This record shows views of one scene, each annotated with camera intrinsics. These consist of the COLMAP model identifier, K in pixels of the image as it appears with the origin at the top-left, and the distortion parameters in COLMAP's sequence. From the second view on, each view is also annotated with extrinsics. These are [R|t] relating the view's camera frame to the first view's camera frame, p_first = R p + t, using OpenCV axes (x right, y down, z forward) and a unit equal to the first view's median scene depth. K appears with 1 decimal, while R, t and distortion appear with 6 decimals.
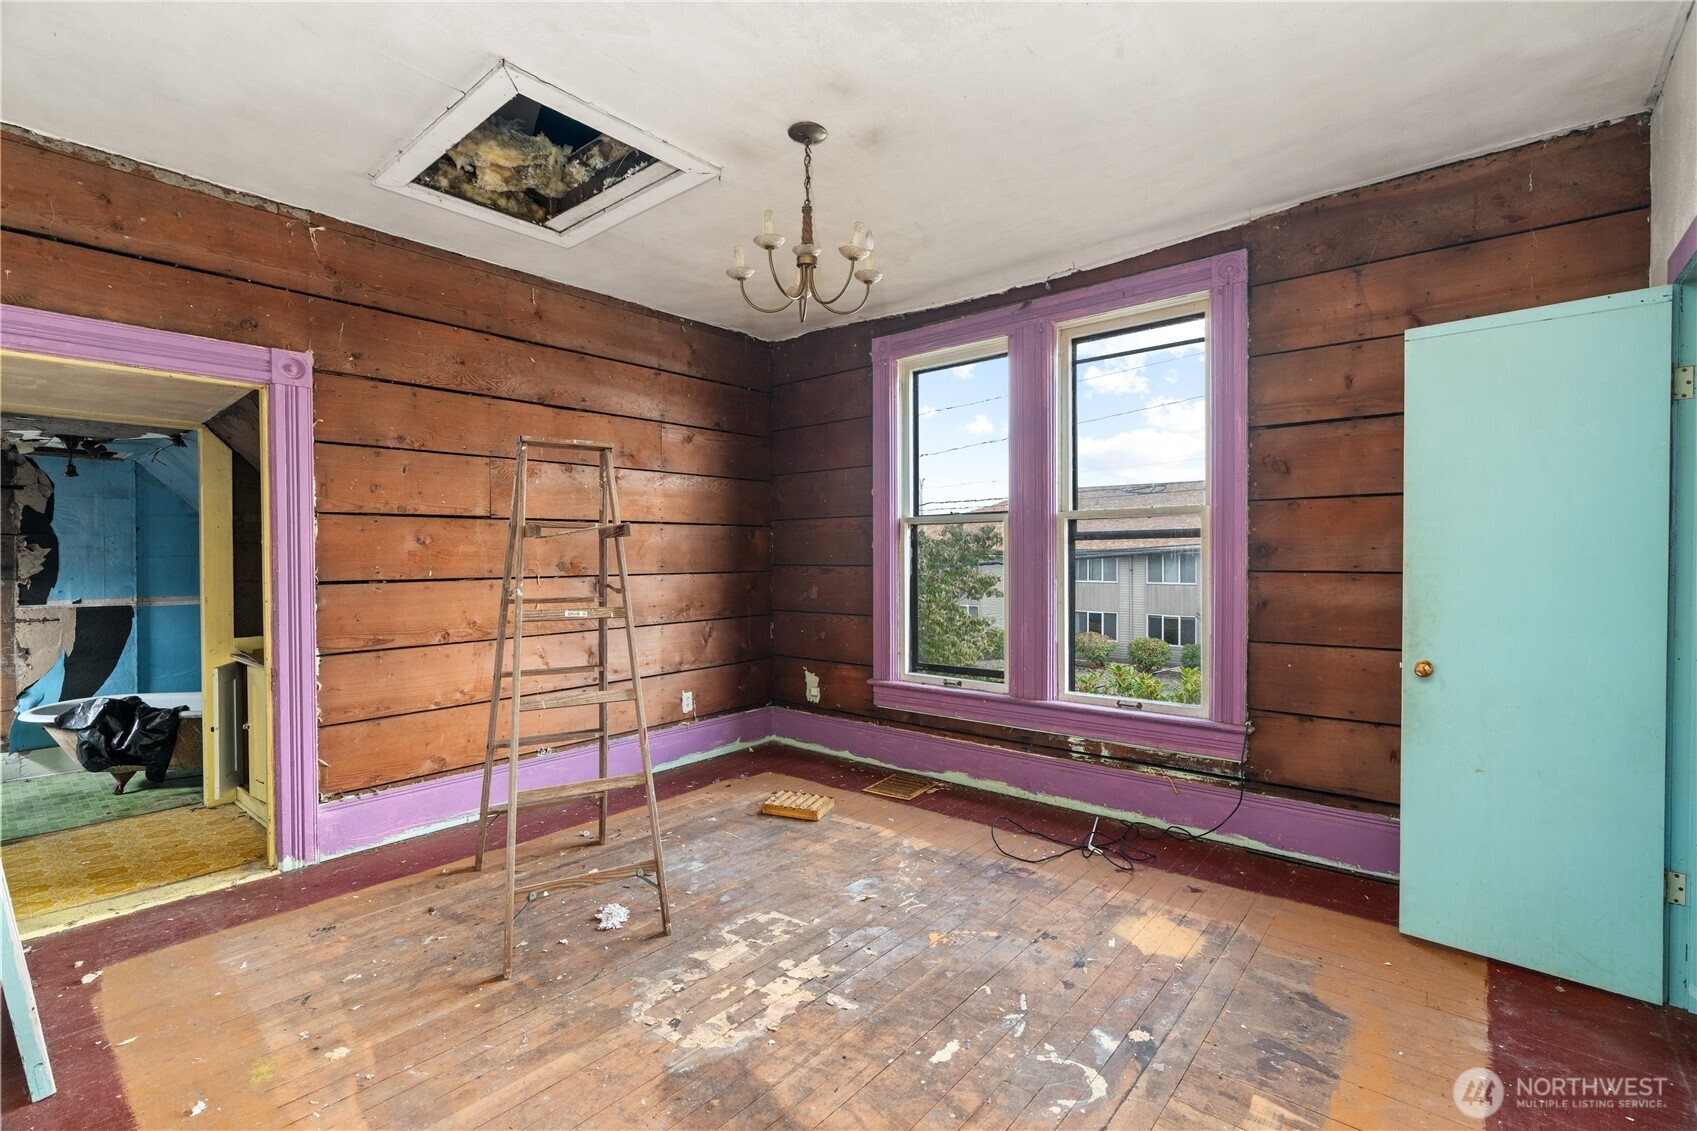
lens RADIAL K [[768.3, 0, 843.9], [0, 768.3, 564.1], [0, 0, 1]] dist [-0.009016, 0.003056]
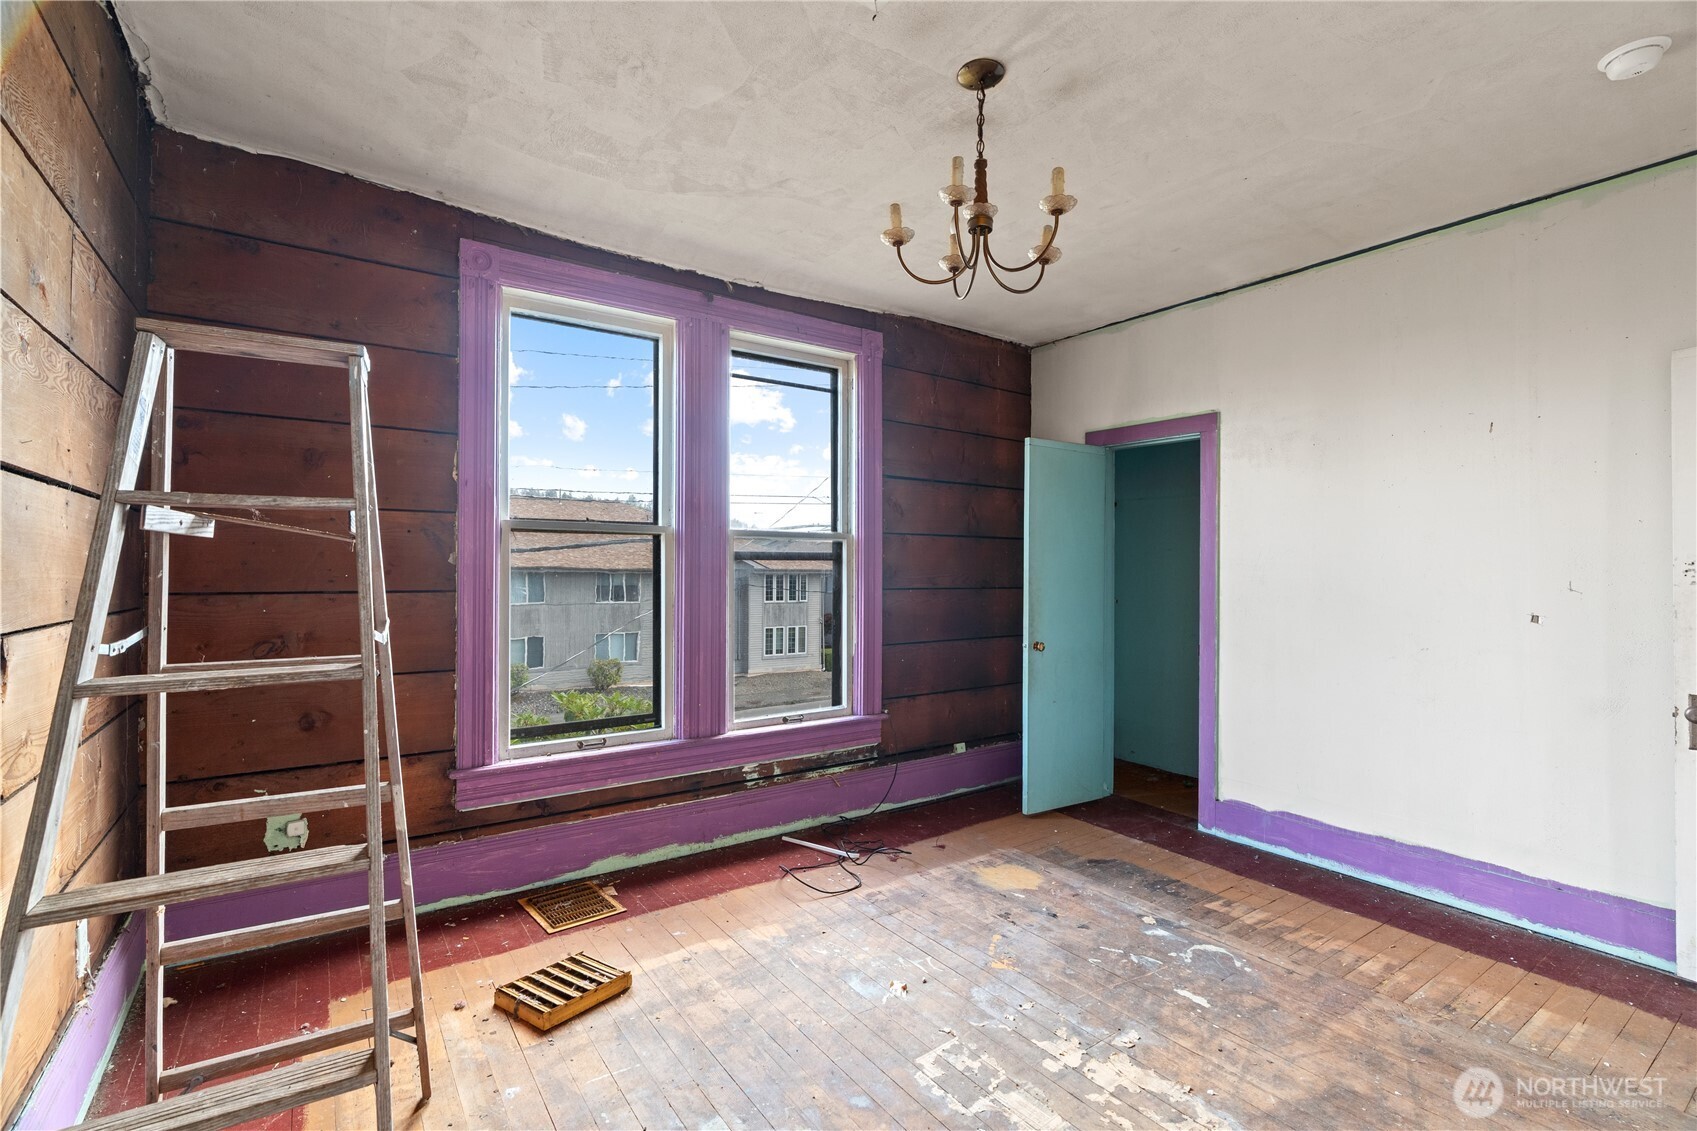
lens RADIAL K [[768.3, 0, 849.0], [0, 768.3, 565.4], [0, 0, 1]] dist [-0.009016, 0.003056]
pose [[0.239594, 0.014724, 0.970761, -0.699393], [0.006709, 0.999836, -0.016821, -0.009019], [-0.970850, 0.010543, 0.239456, 0.744202]]
